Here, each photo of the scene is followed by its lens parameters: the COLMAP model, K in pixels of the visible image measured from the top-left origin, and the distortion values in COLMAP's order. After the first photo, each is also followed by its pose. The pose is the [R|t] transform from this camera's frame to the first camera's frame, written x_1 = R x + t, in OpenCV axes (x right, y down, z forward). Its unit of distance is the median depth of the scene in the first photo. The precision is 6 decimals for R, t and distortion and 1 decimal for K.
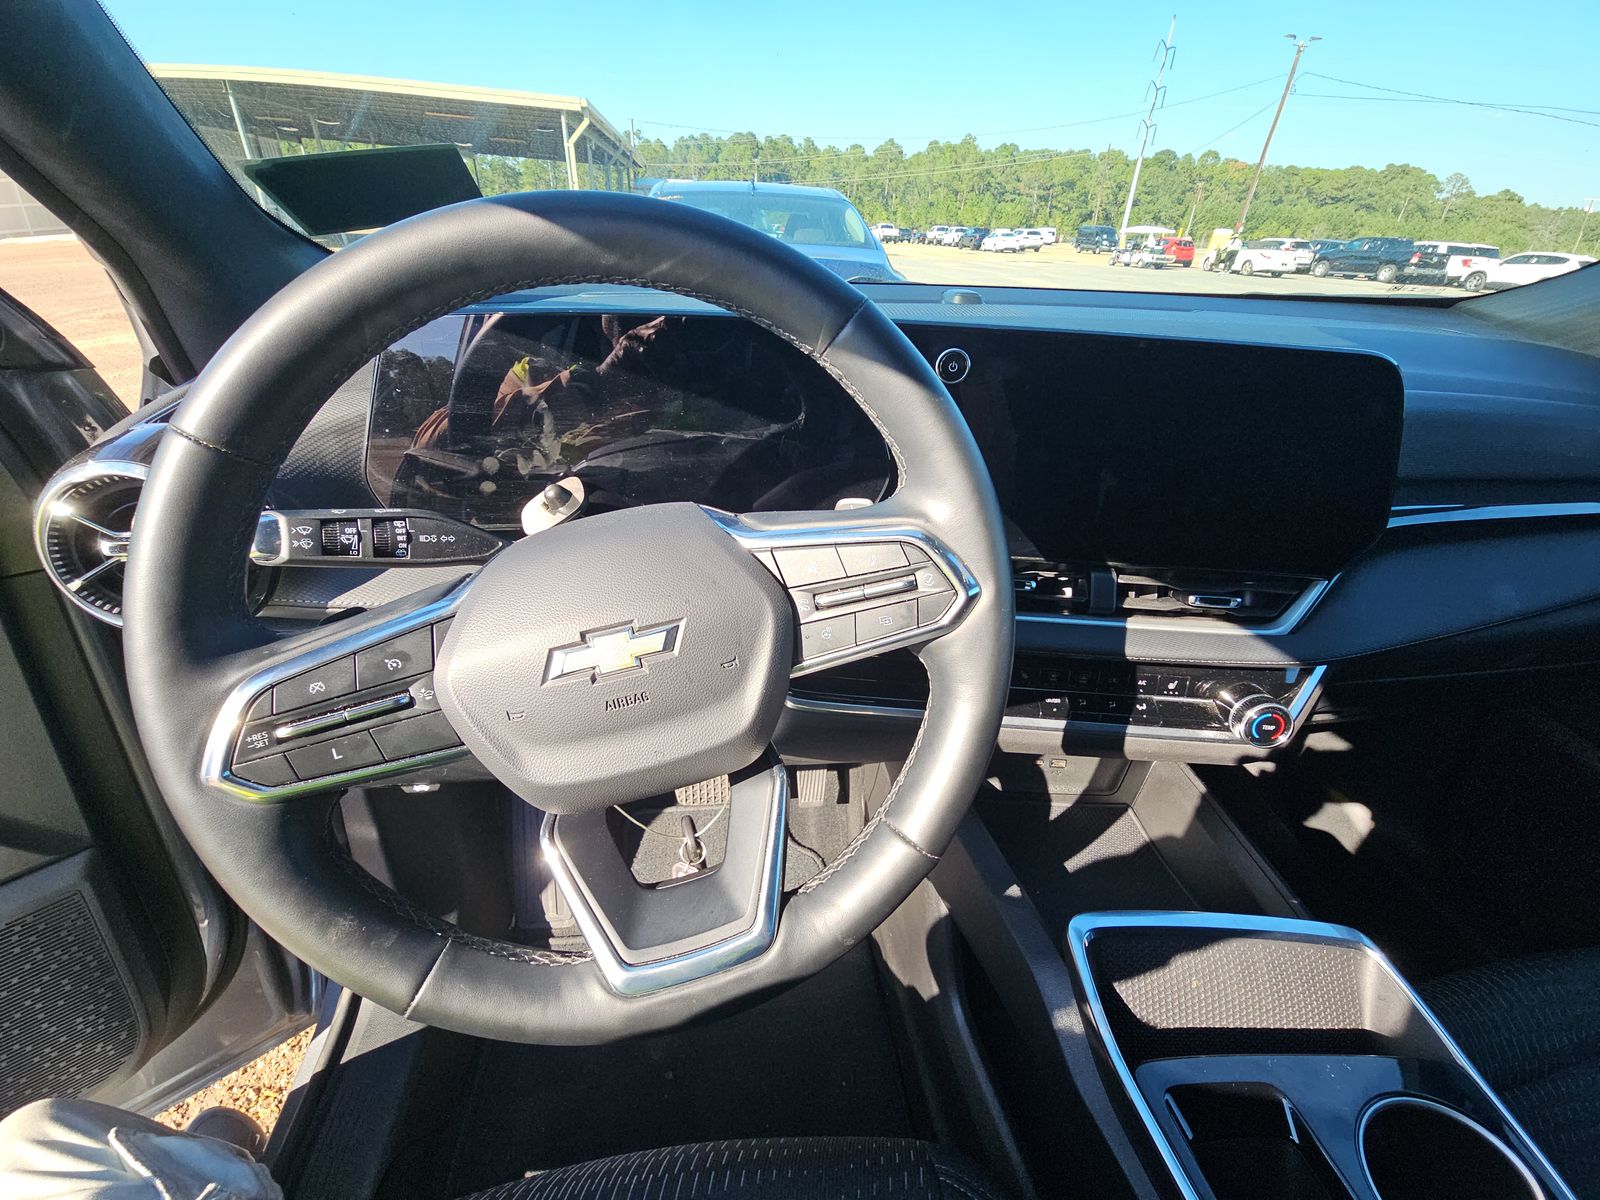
lens RADIAL K [[650.4, 0, 800.0], [0, 650.4, 600.0], [0, 0, 1]] dist [0.018643, -0.012898]
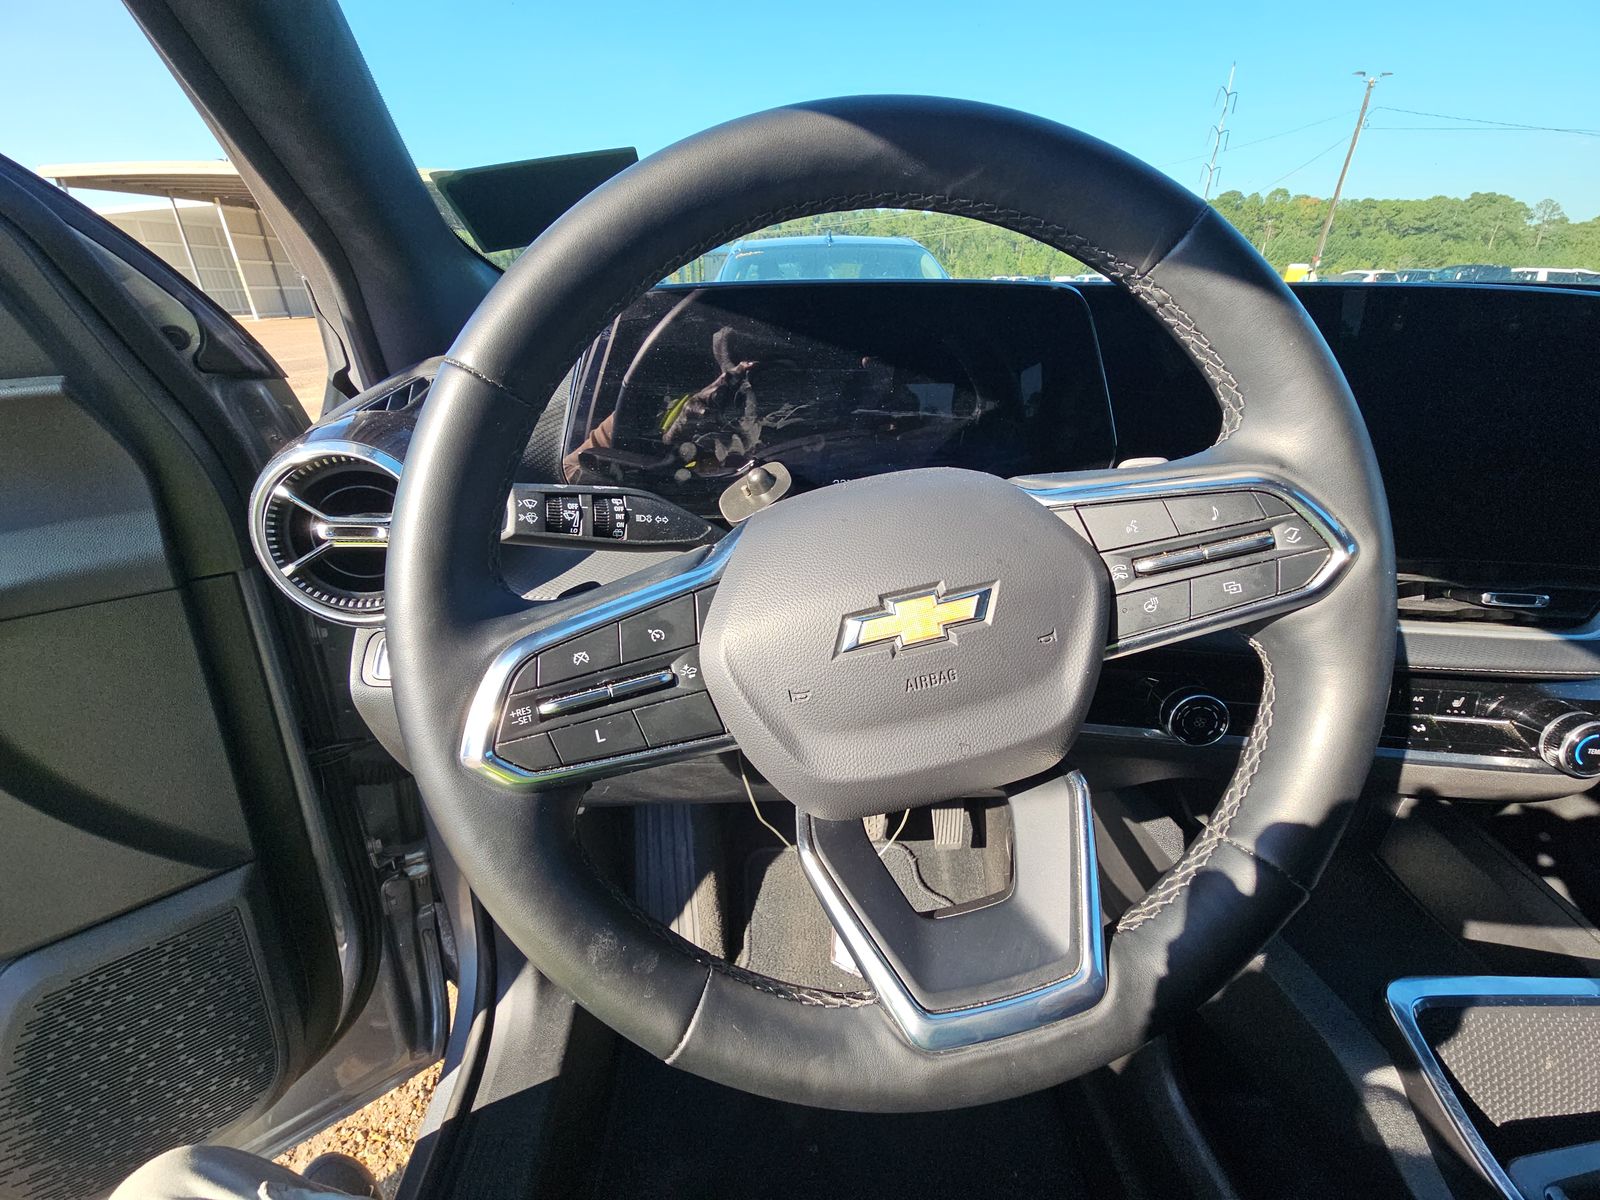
lens RADIAL K [[653.6, 0, 800.0], [0, 653.6, 600.0], [0, 0, 1]] dist [0.001464, 0.000090]
pose [[0.995834, -0.004755, -0.091056, -0.274646], [-0.001767, 0.997446, -0.071407, 0.087869], [0.091163, 0.071270, 0.993282, 0.118458]]
